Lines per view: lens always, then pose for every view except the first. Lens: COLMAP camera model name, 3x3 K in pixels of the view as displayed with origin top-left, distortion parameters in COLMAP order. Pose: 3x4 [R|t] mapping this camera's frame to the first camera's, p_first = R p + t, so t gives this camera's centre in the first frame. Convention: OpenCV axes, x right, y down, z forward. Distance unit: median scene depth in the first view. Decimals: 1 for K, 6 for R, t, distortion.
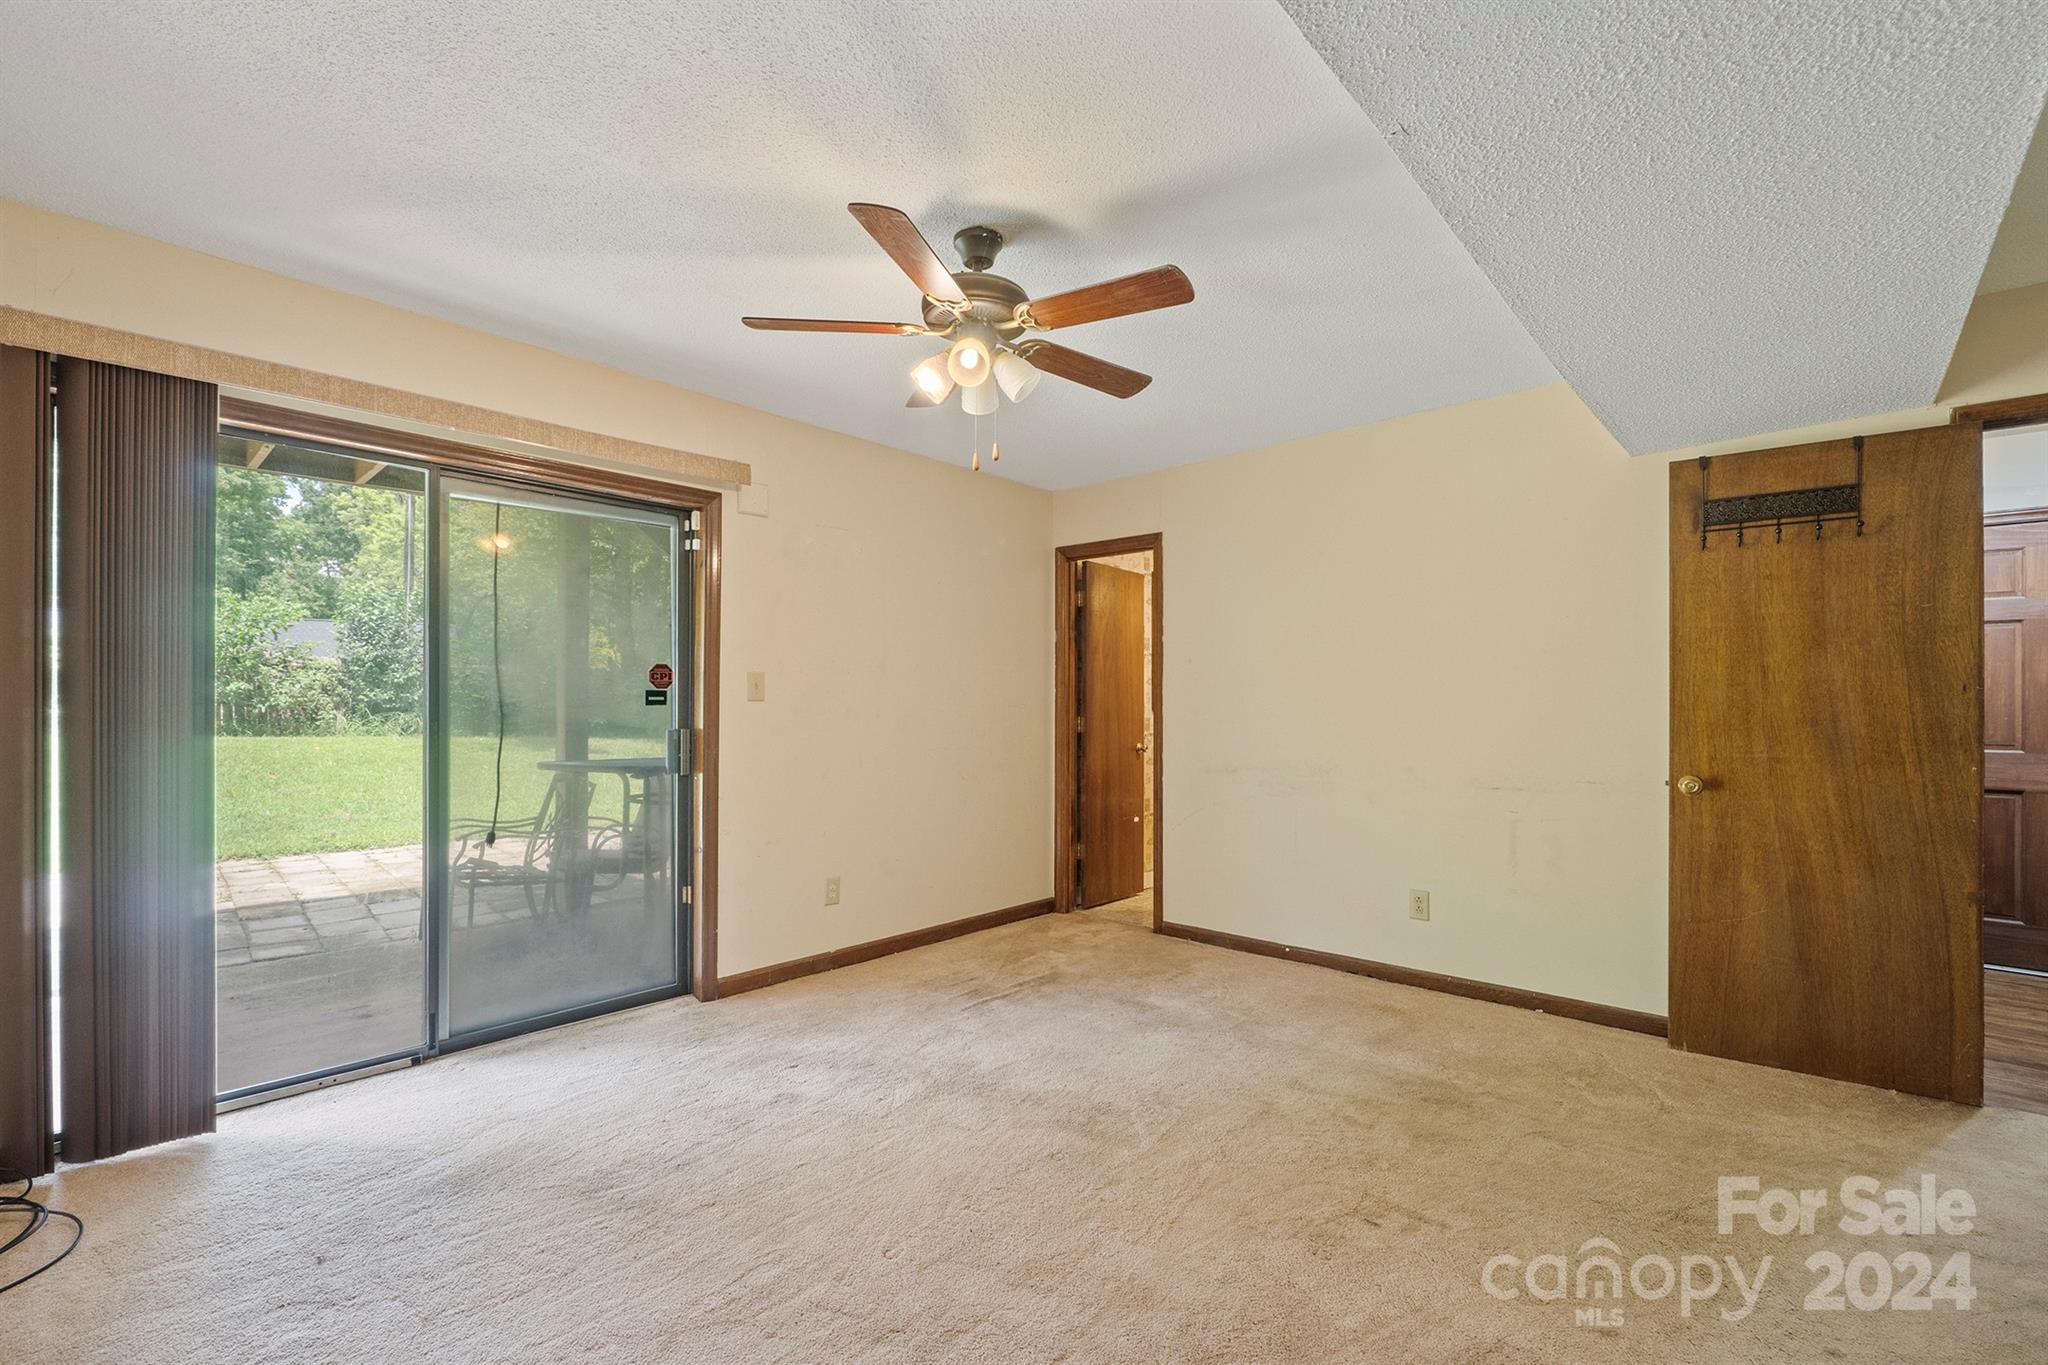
lens RADIAL K [[866.2, 0, 1028.7], [0, 866.2, 705.4], [0, 0, 1]] dist [-0.000456, -0.001961]
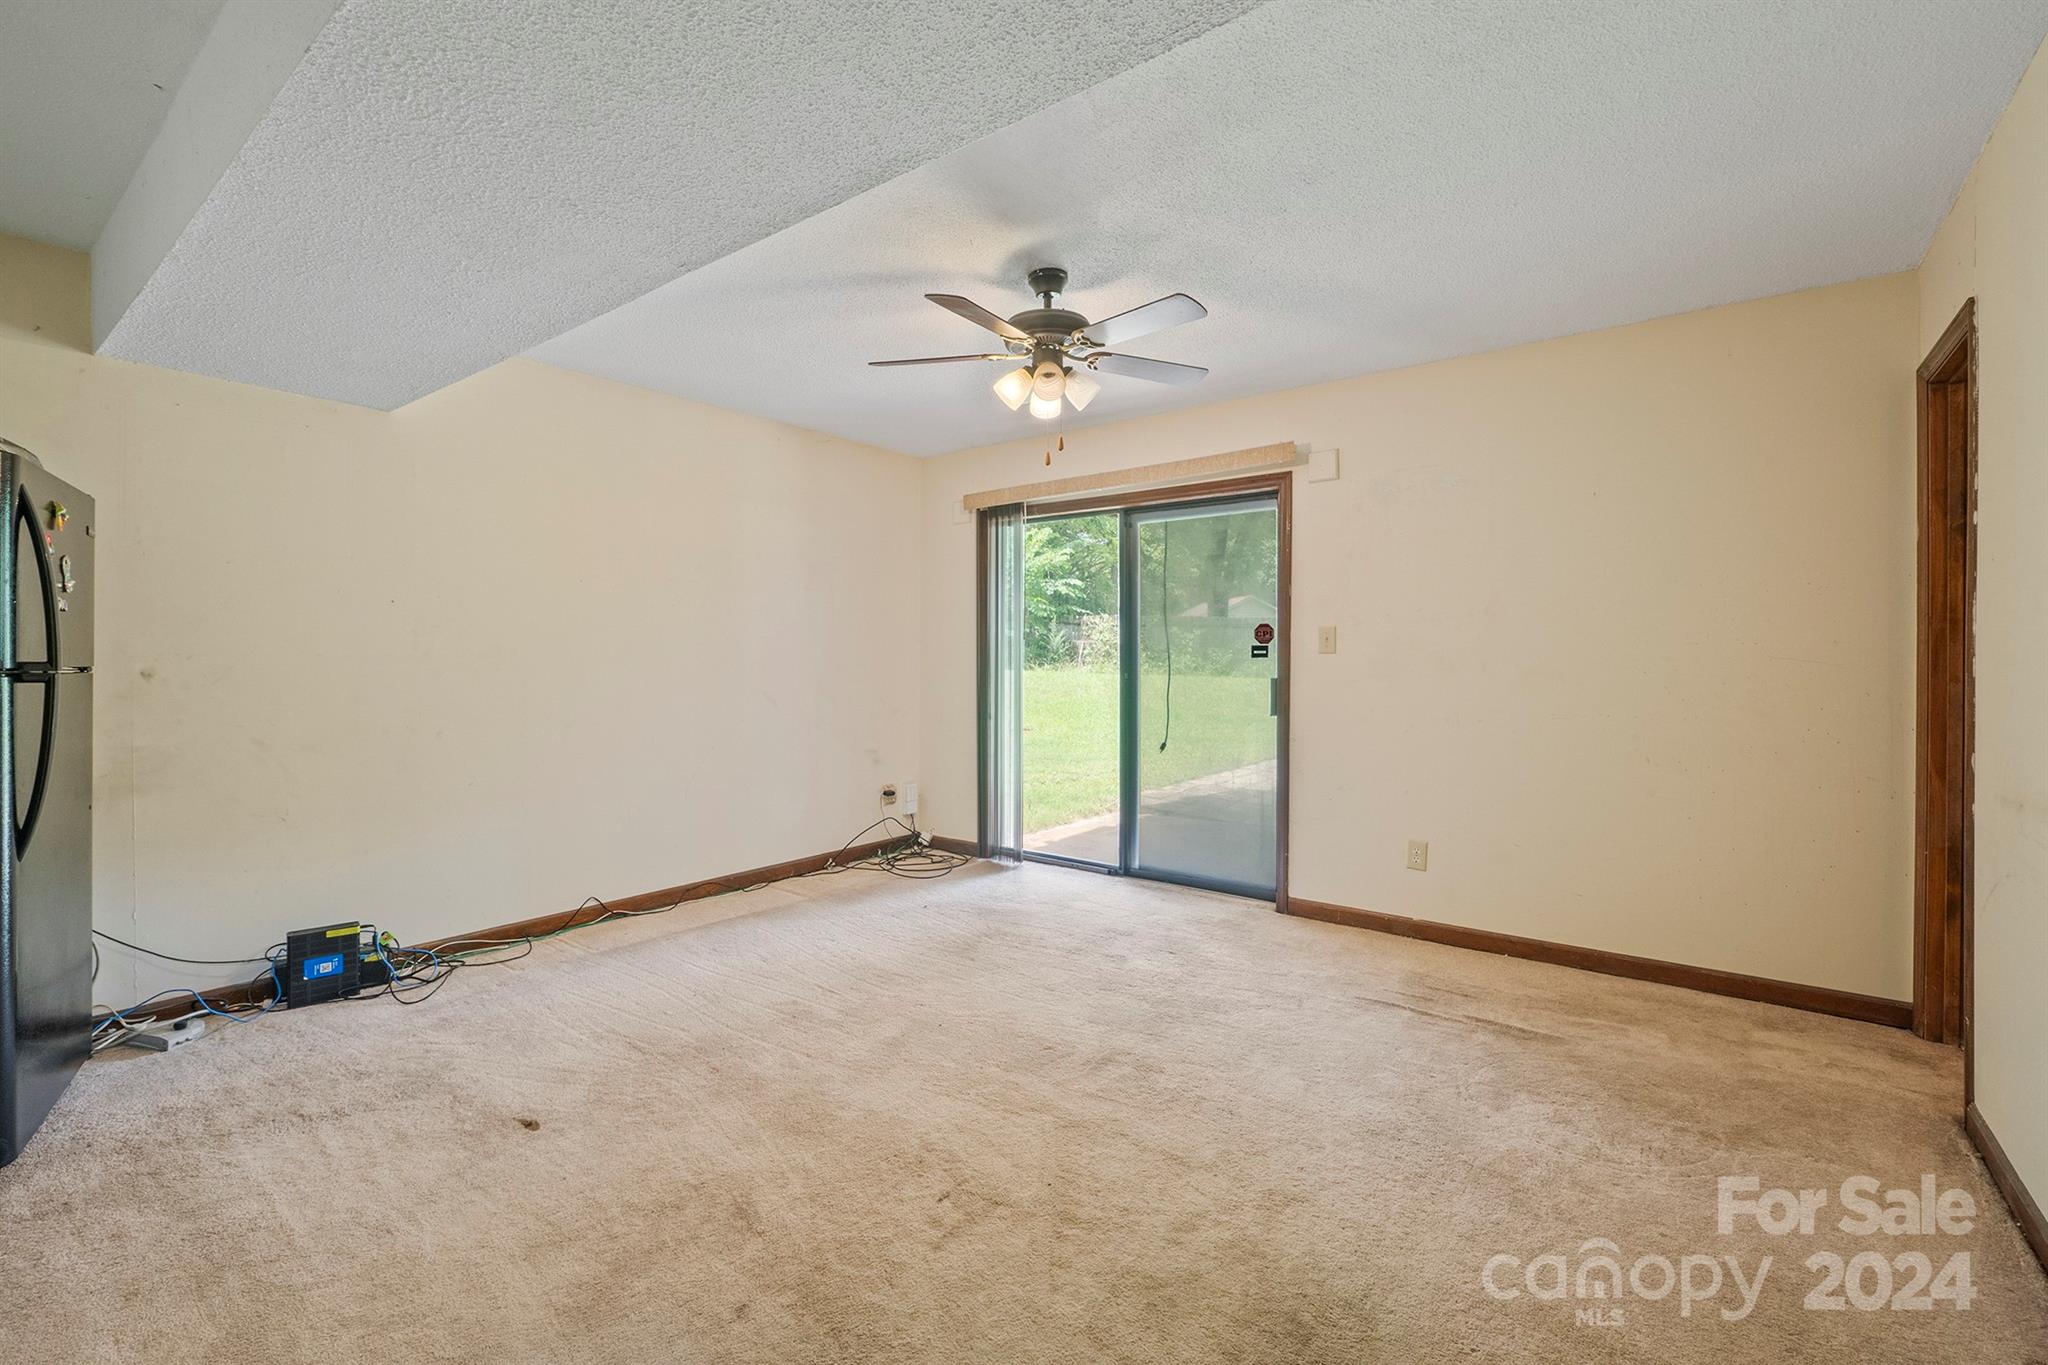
lens RADIAL K [[866.2, 0, 1030.1], [0, 866.2, 662.6], [0, 0, 1]] dist [-0.000456, -0.001961]
pose [[0.091072, 0.002908, -0.995840, 0.778794], [0.000521, 0.999995, 0.002968, 0.002891], [0.995844, -0.000789, 0.091070, 0.578355]]
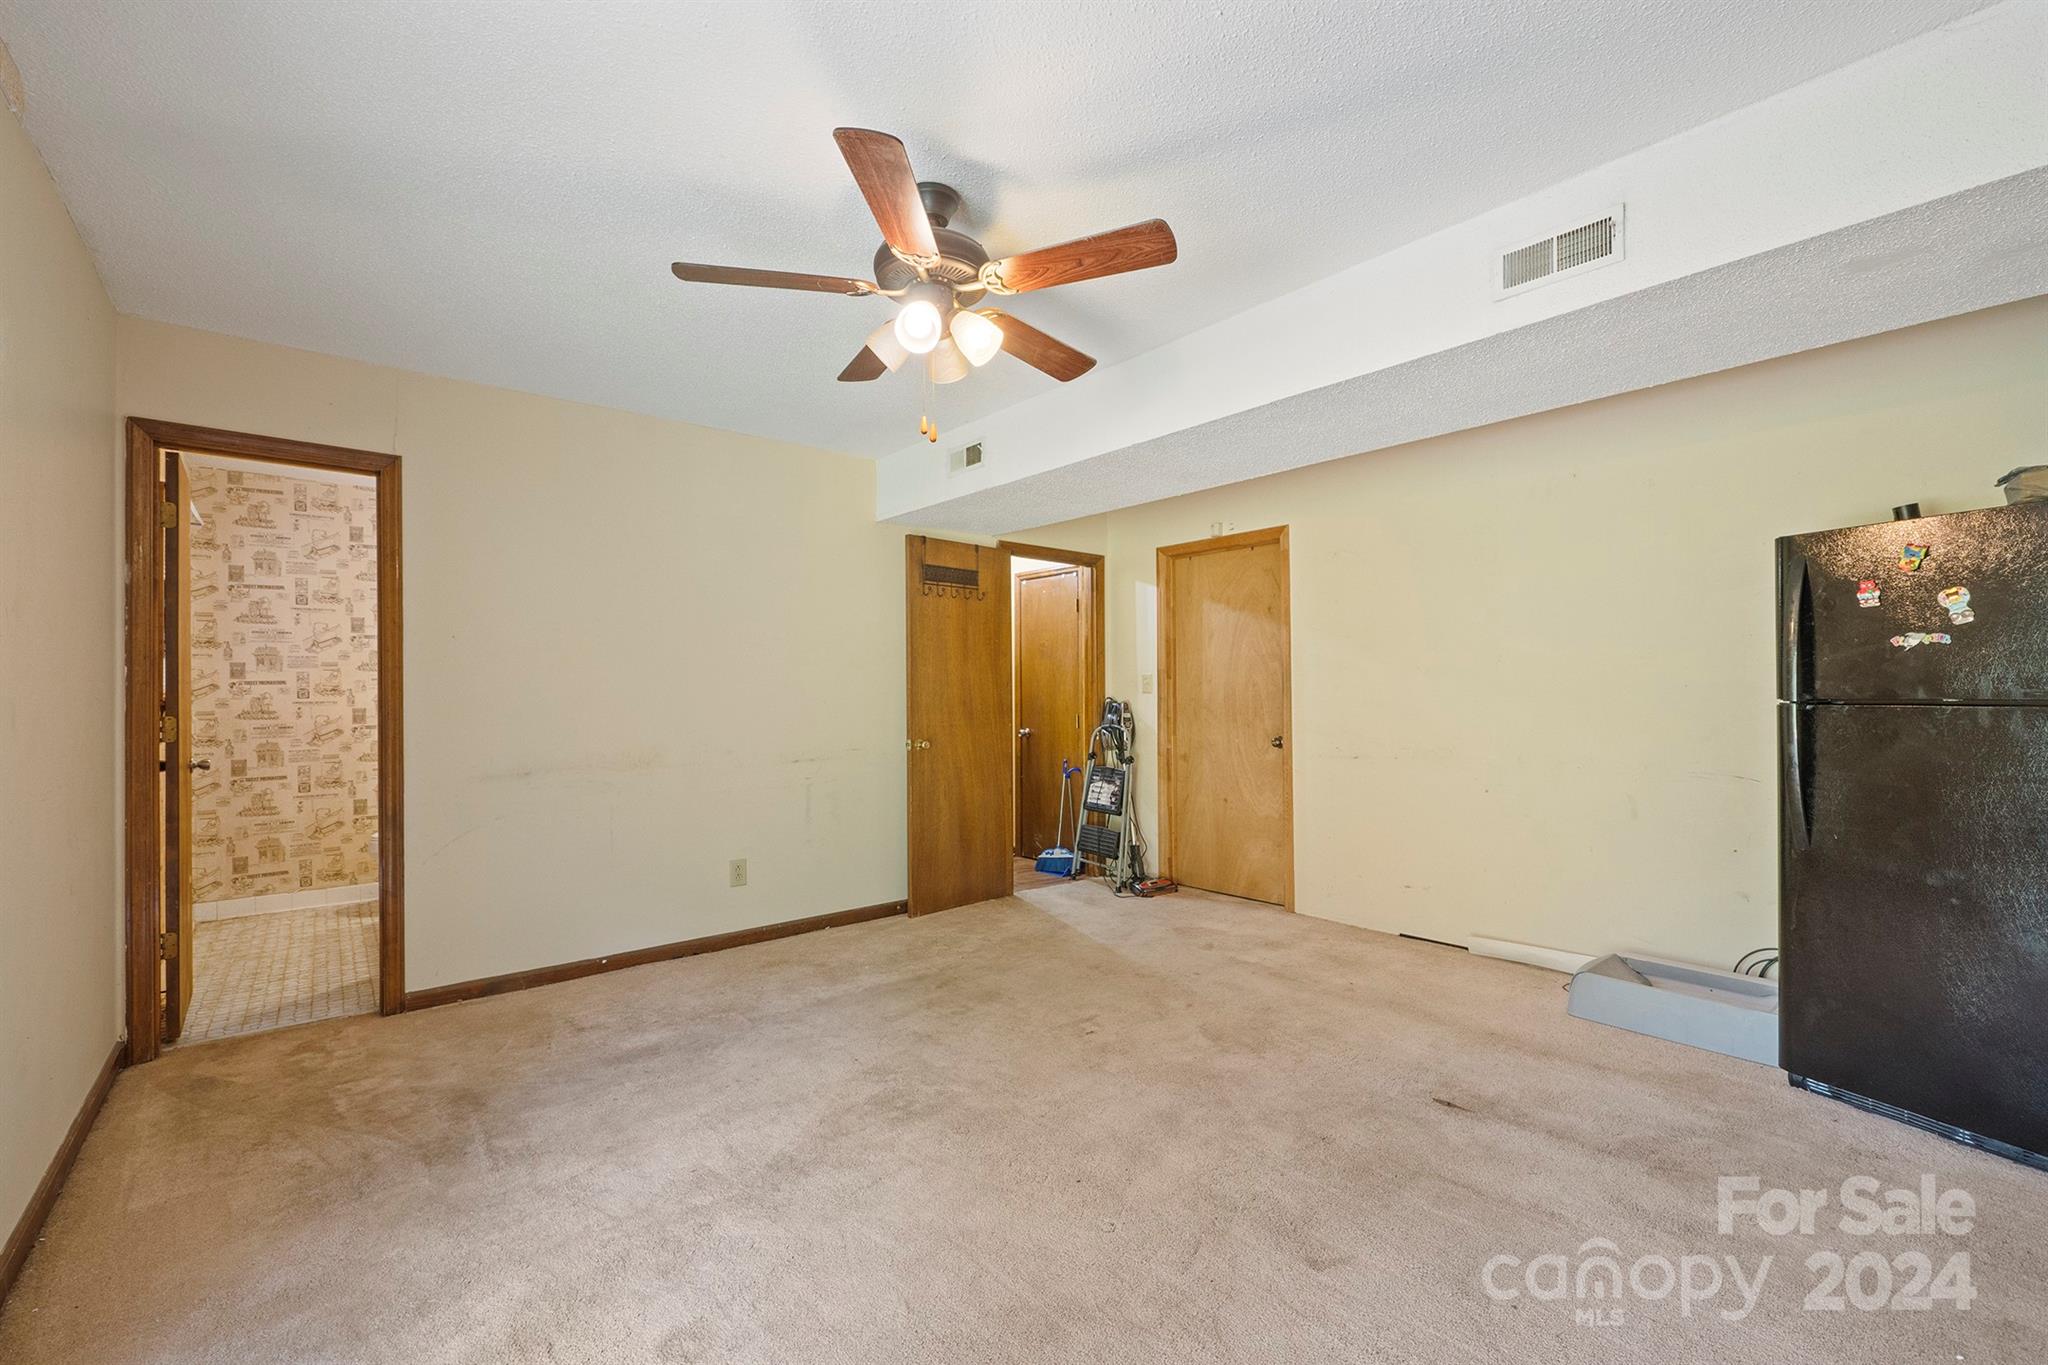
lens RADIAL K [[866.2, 0, 1008.4], [0, 866.2, 695.1], [0, 0, 1]] dist [-0.000456, -0.001961]
pose [[0.144959, -0.002553, 0.989434, -0.648466], [0.003552, 0.999992, 0.002060, 0.000172], [-0.989431, 0.003216, 0.144967, 0.527759]]
